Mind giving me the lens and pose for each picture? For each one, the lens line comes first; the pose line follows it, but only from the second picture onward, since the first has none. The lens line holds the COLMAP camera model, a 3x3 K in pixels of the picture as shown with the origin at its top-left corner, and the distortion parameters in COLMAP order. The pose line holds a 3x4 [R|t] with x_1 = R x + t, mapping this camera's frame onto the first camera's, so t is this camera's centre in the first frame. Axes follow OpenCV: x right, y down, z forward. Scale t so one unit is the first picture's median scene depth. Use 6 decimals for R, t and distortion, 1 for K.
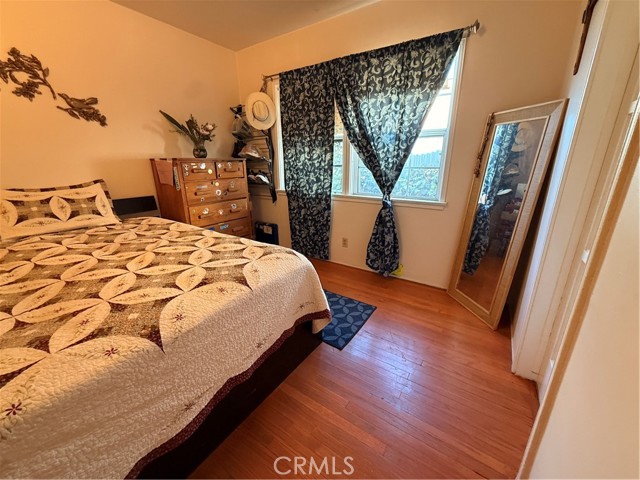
lens RADIAL K [[255.5, 0, 320.8], [0, 255.5, 240.4], [0, 0, 1]] dist [-0.000495, 0.000234]
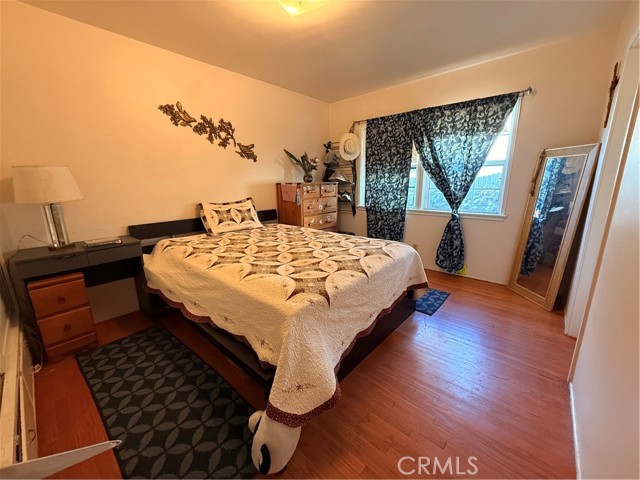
lens RADIAL K [[255.5, 0, 321.0], [0, 255.5, 240.5], [0, 0, 1]] dist [-0.000495, 0.000234]
pose [[0.991289, 0.023179, -0.129647, -0.270921], [-0.032357, 0.997082, -0.069140, 0.099596], [0.127666, 0.072733, 0.989147, -0.395171]]
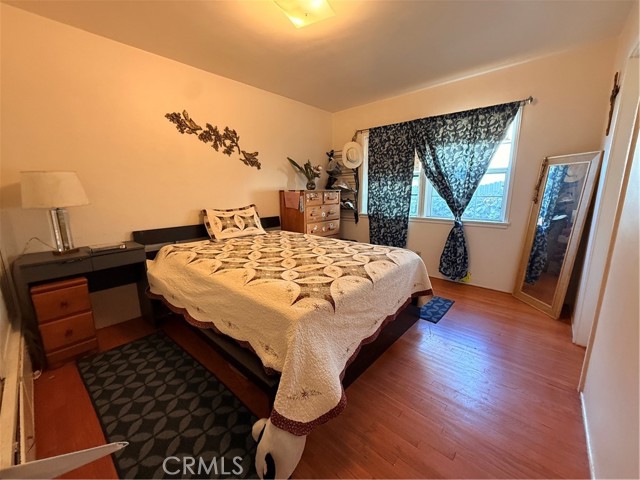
lens RADIAL K [[255.5, 0, 320.9], [0, 255.5, 240.6], [0, 0, 1]] dist [-0.000495, 0.000234]
pose [[0.990588, 0.022674, -0.134987, -0.281040], [-0.036668, 0.994098, -0.102104, 0.109894], [0.131876, 0.106092, 0.985573, -0.394245]]
